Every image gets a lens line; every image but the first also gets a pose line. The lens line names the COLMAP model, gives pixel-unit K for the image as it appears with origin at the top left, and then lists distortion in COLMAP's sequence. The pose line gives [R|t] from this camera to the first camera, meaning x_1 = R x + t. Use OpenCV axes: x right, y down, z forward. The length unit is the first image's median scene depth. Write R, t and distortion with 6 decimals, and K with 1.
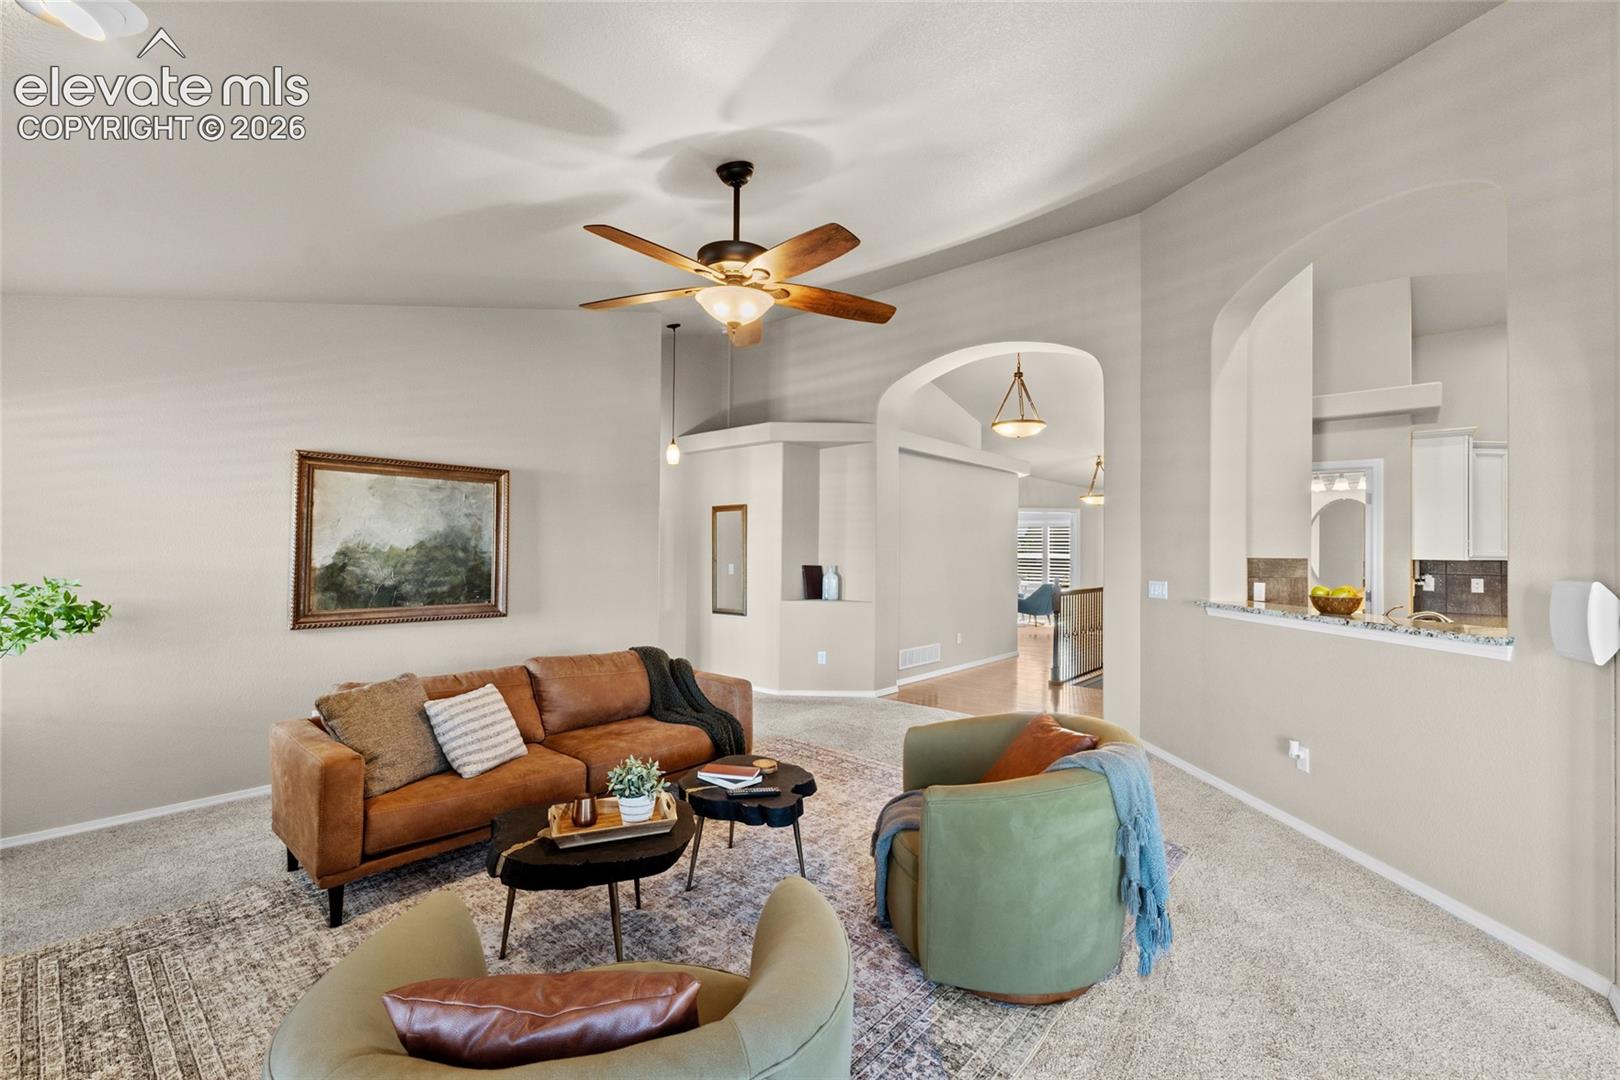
lens RADIAL K [[692.0, 0, 810.6], [0, 692.0, 537.0], [0, 0, 1]] dist [0.008628, 0.000904]
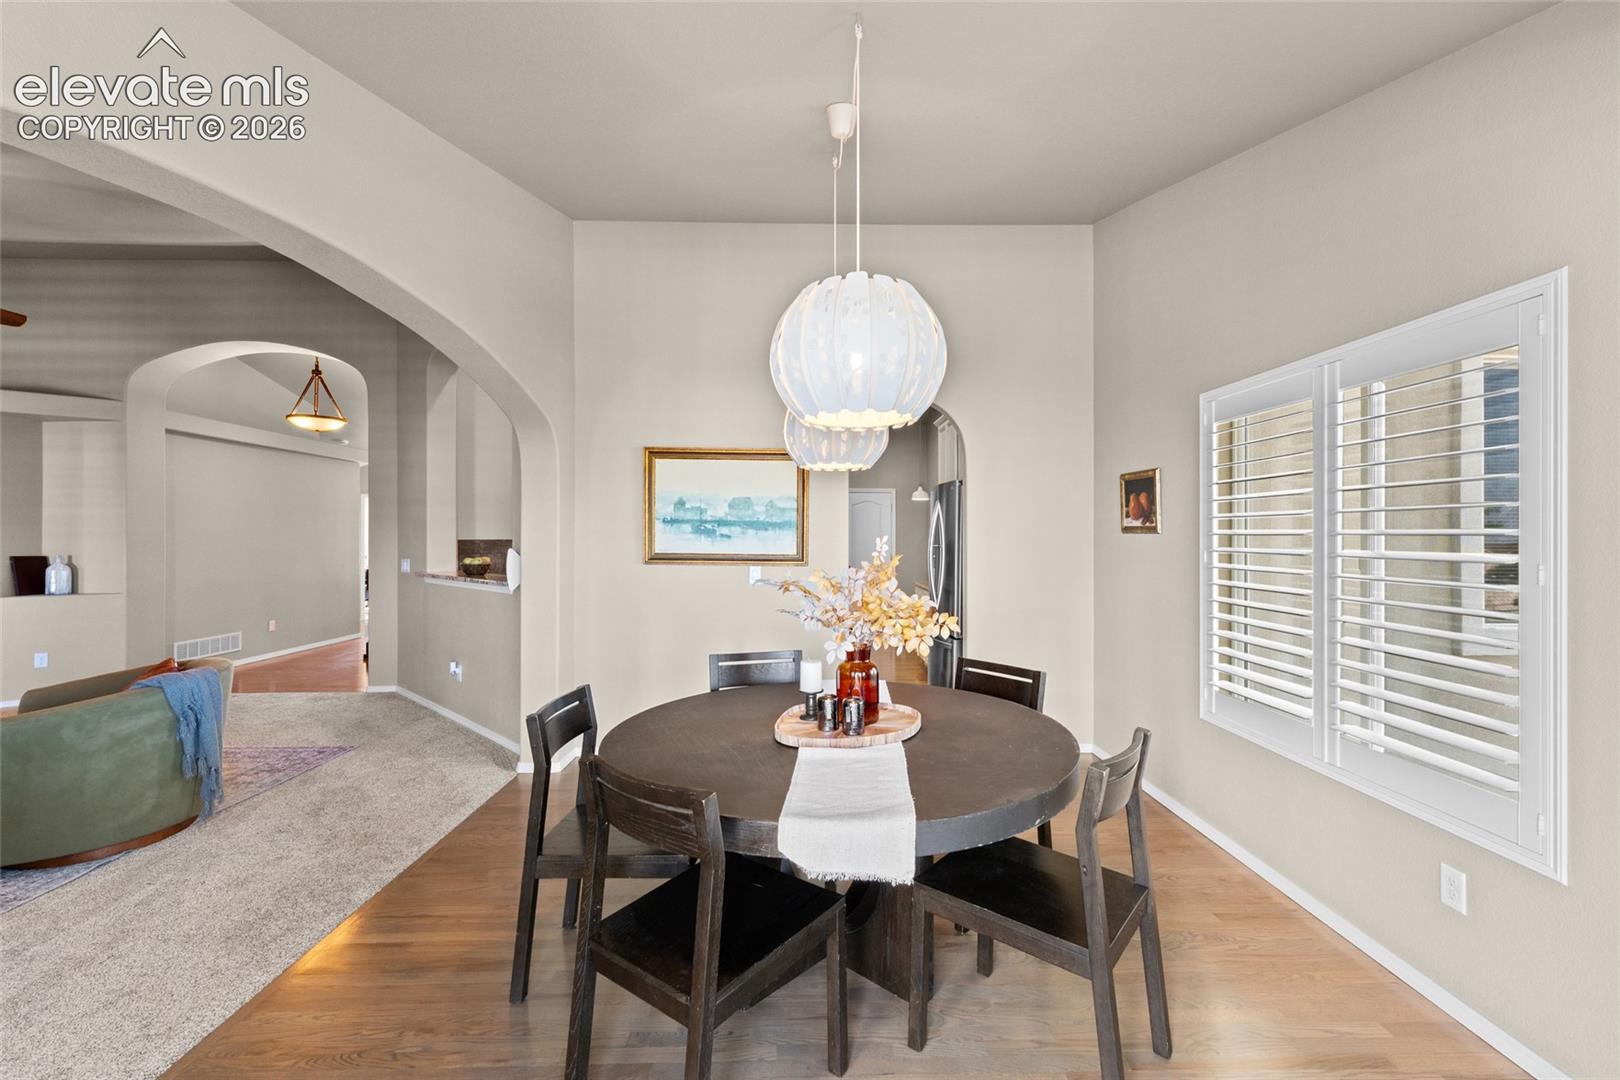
lens RADIAL K [[692.0, 0, 811.6], [0, 692.0, 536.7], [0, 0, 1]] dist [0.008628, 0.000904]
pose [[0.737462, -0.010342, 0.675309, 0.139302], [-0.003780, 0.999804, 0.019441, -0.003703], [-0.675378, -0.016890, 0.737278, -0.320014]]
